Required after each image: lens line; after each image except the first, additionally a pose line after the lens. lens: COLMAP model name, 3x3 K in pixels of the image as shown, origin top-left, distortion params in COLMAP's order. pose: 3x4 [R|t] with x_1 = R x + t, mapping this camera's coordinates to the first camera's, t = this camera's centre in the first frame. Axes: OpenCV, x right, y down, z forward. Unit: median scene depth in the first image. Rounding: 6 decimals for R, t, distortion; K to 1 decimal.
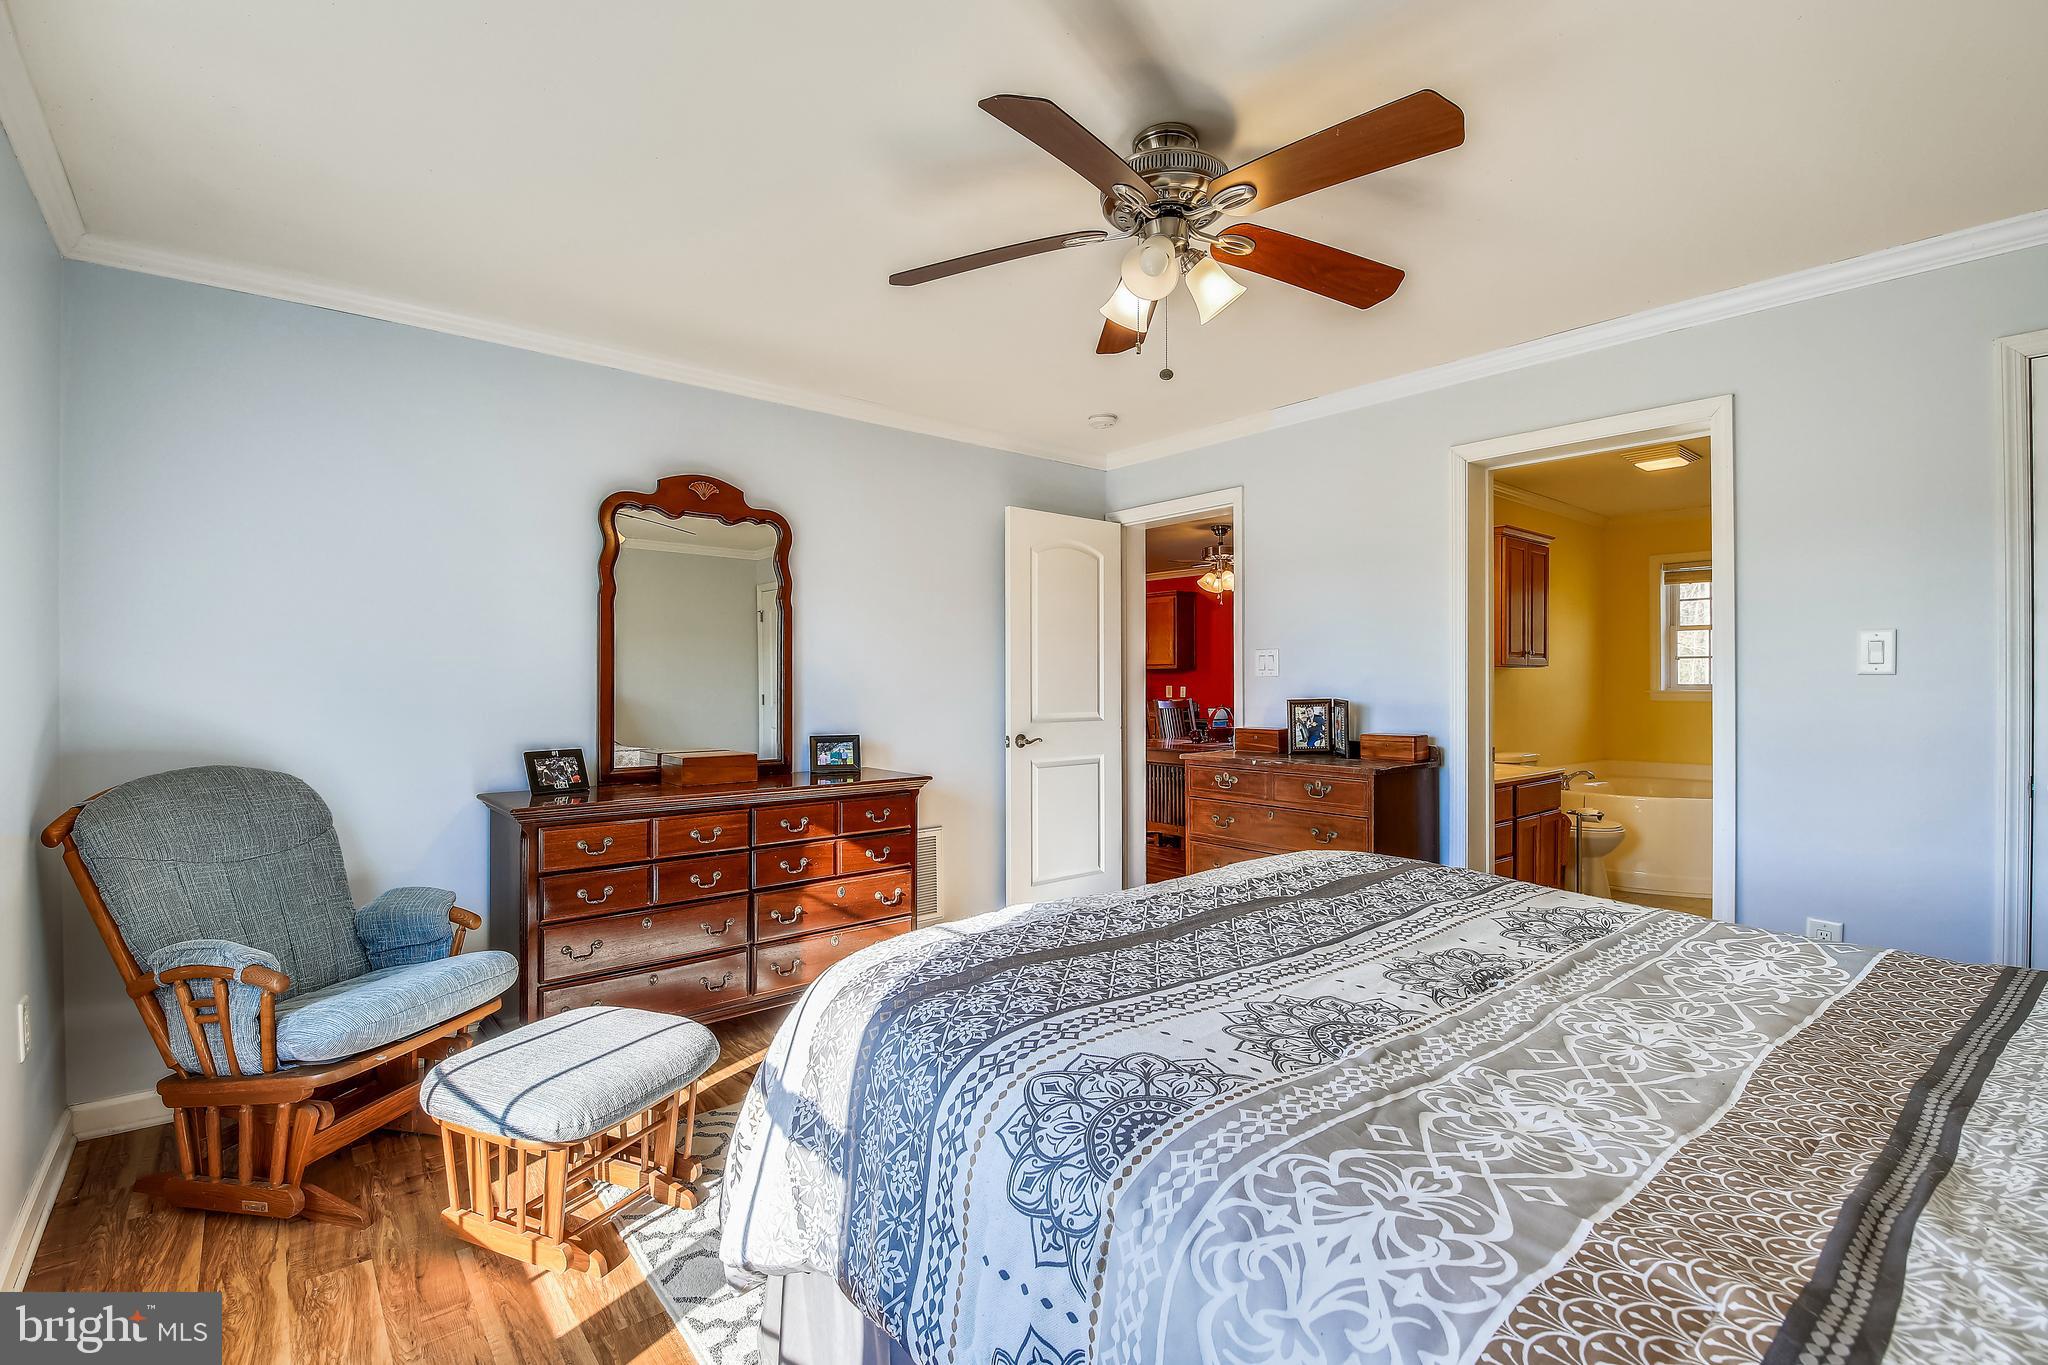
lens RADIAL K [[900.9, 0, 1020.8], [0, 900.9, 673.8], [0, 0, 1]] dist [-0.002885, -0.000465]
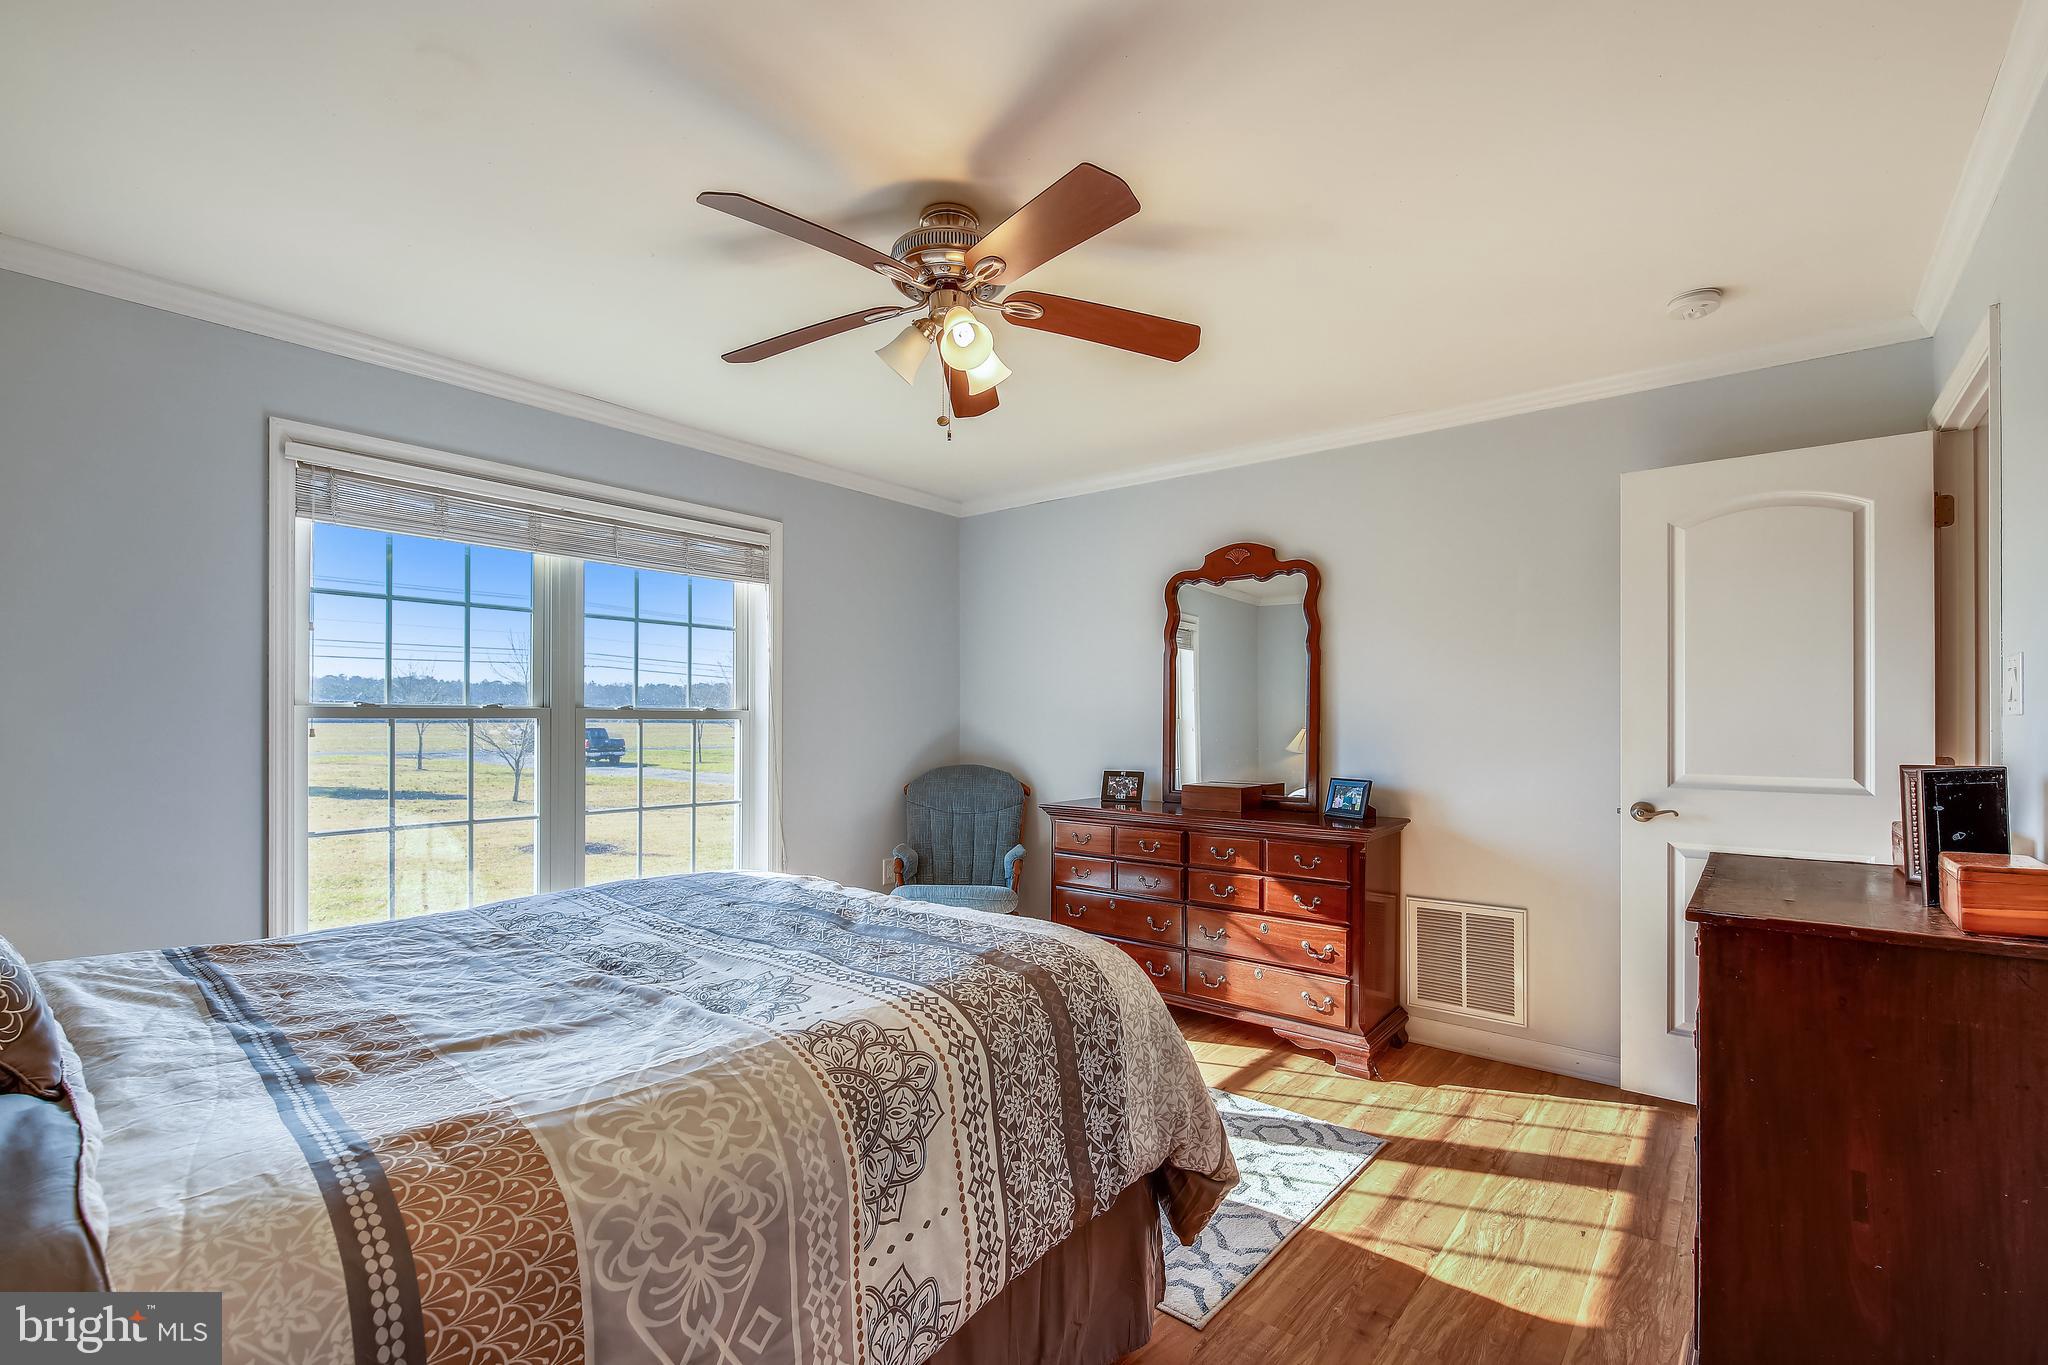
lens RADIAL K [[900.9, 0, 976.7], [0, 900.9, 716.0], [0, 0, 1]] dist [-0.002885, -0.000465]
pose [[0.164531, -0.001310, -0.986371, 0.752676], [0.005723, 0.999984, -0.000373, -0.001338], [0.986355, -0.005583, 0.164535, 0.501536]]
